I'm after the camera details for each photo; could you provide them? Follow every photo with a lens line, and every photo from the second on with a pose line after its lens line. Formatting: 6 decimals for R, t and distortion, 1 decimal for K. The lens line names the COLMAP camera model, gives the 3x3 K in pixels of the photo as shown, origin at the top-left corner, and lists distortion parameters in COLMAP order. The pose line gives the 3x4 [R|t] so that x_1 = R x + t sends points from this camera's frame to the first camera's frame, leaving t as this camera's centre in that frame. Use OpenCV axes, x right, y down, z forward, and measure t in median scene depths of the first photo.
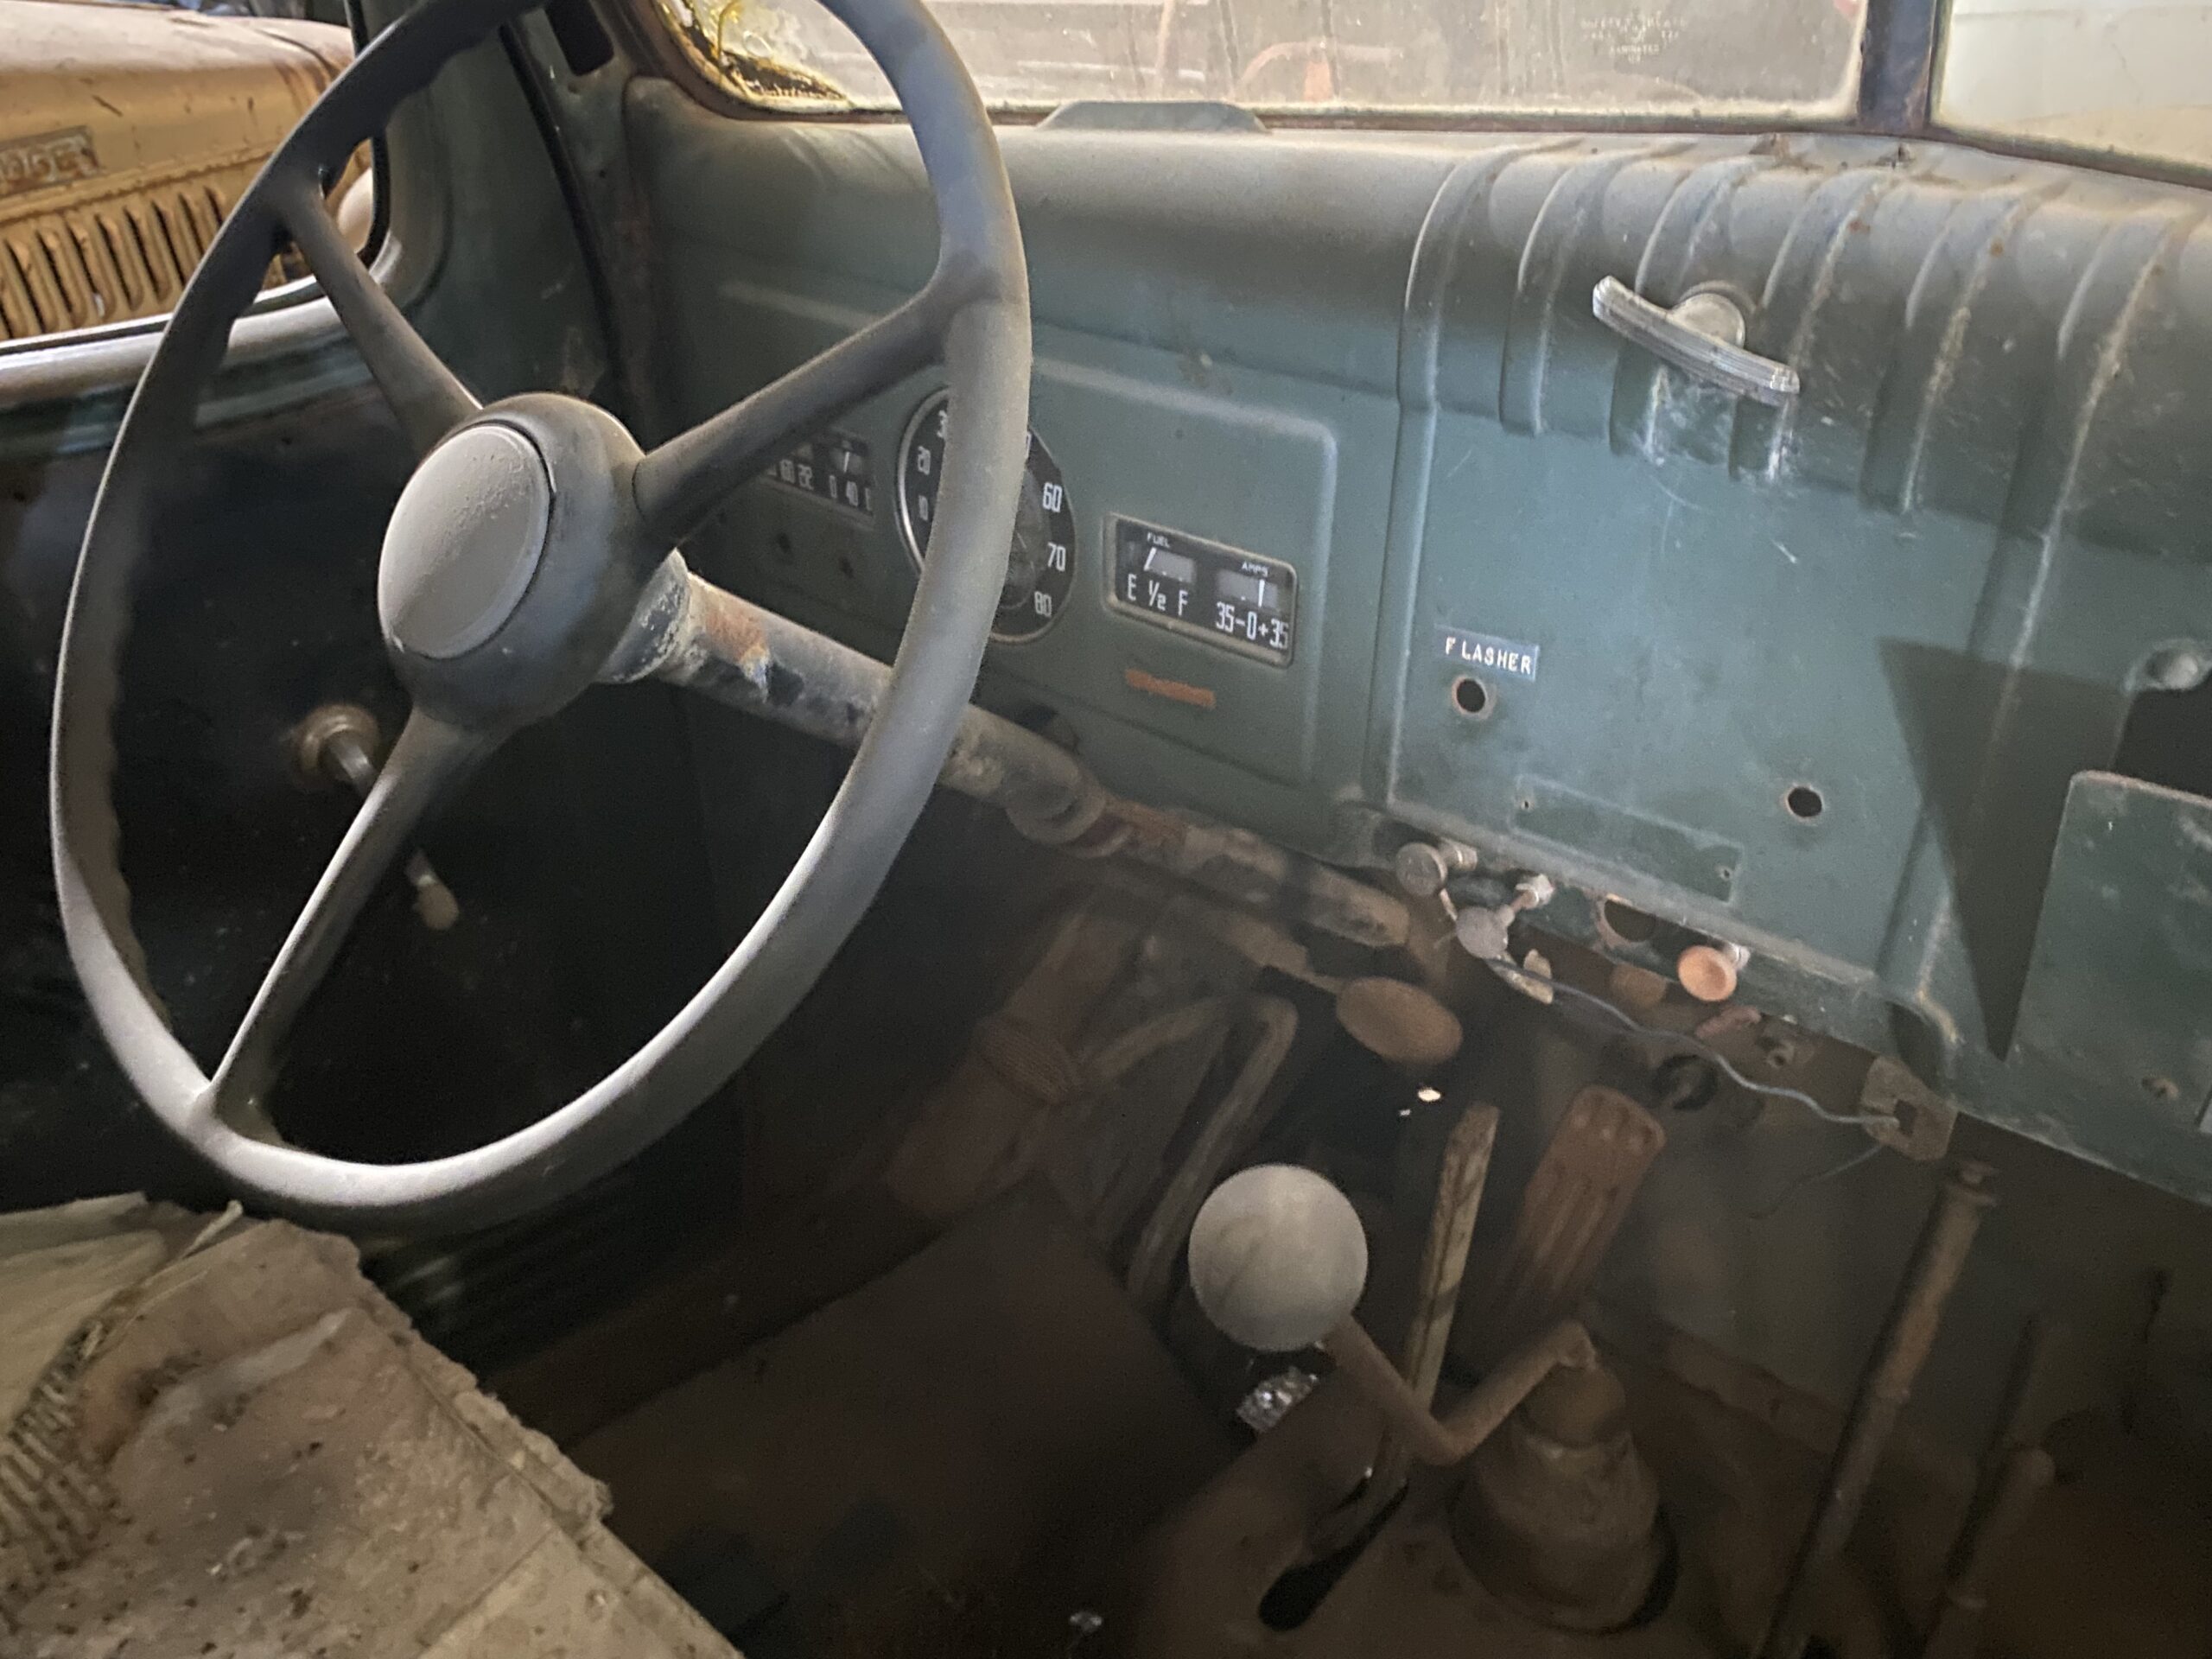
lens RADIAL K [[1657.1, 0, 1048.6], [0, 1657.1, 796.3], [0, 0, 1]] dist [0.031834, -0.037962]
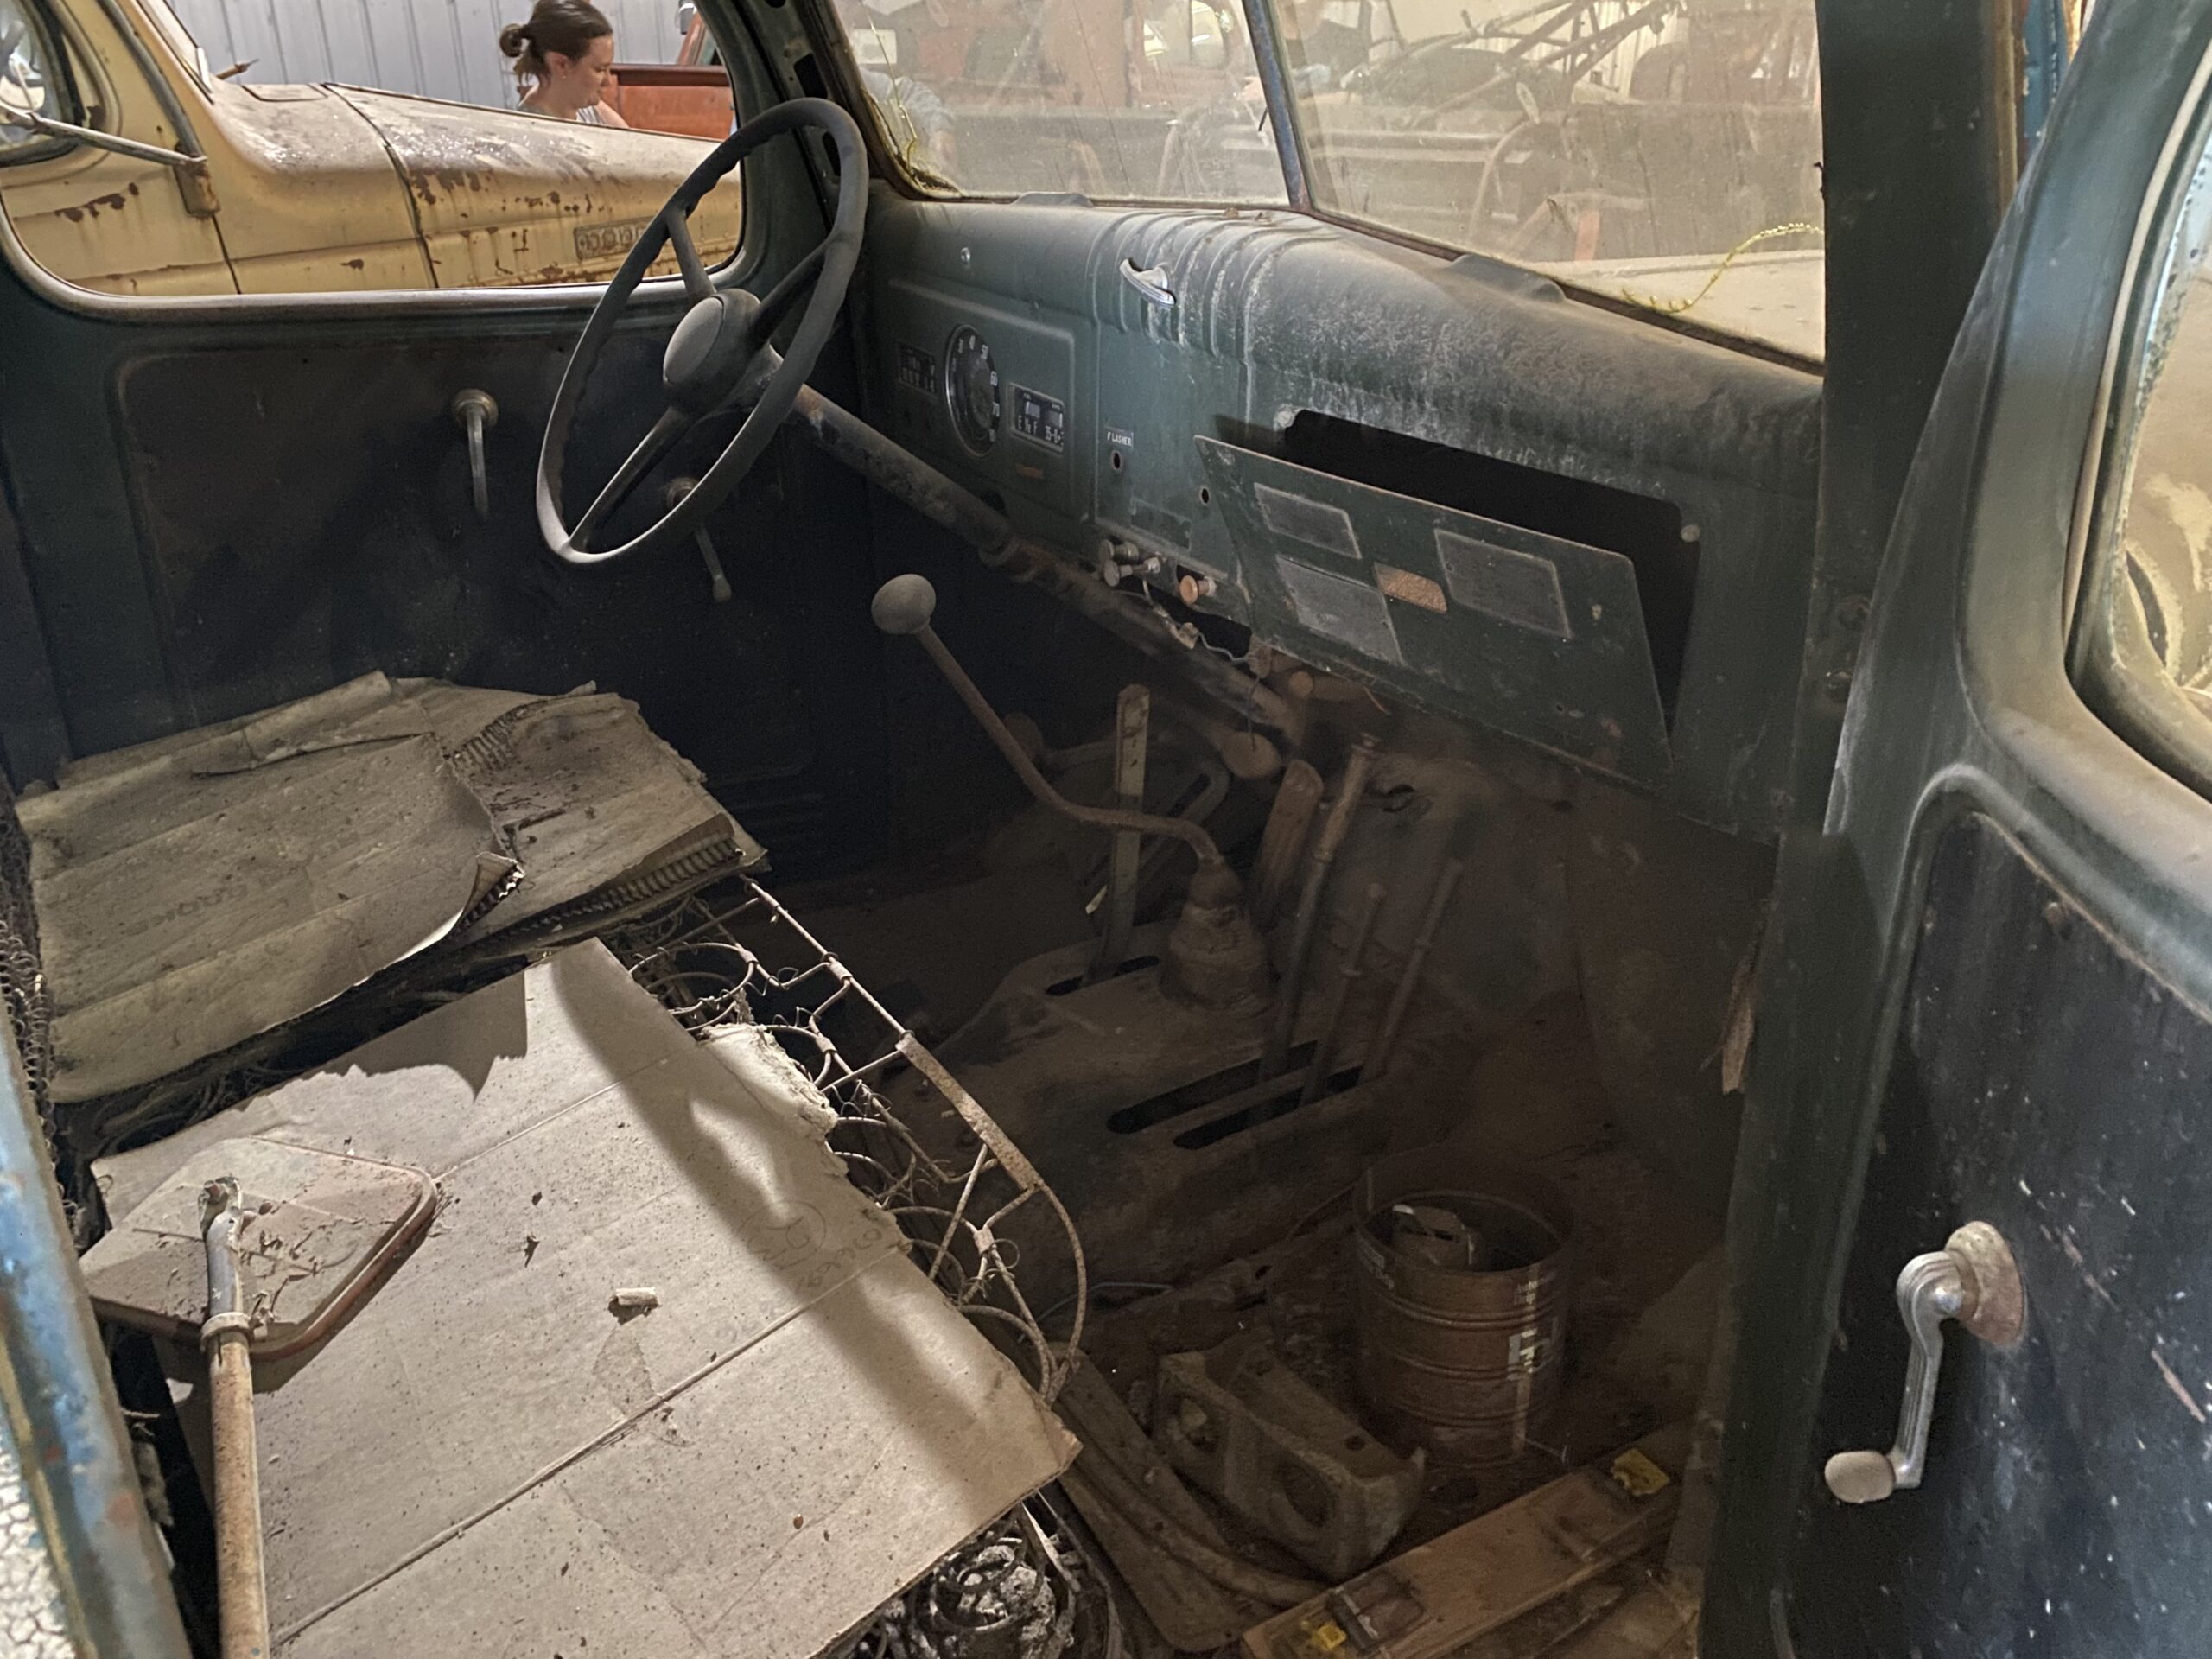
lens RADIAL K [[1679.5, 0, 1112.8], [0, 1679.5, 825.8], [0, 0, 1]] dist [0.031343, -0.023758]
pose [[0.955921, 0.135107, -0.260694, 0.794326], [-0.153177, 0.986923, -0.050192, 0.468709], [0.250503, 0.087911, 0.964116, -0.968983]]
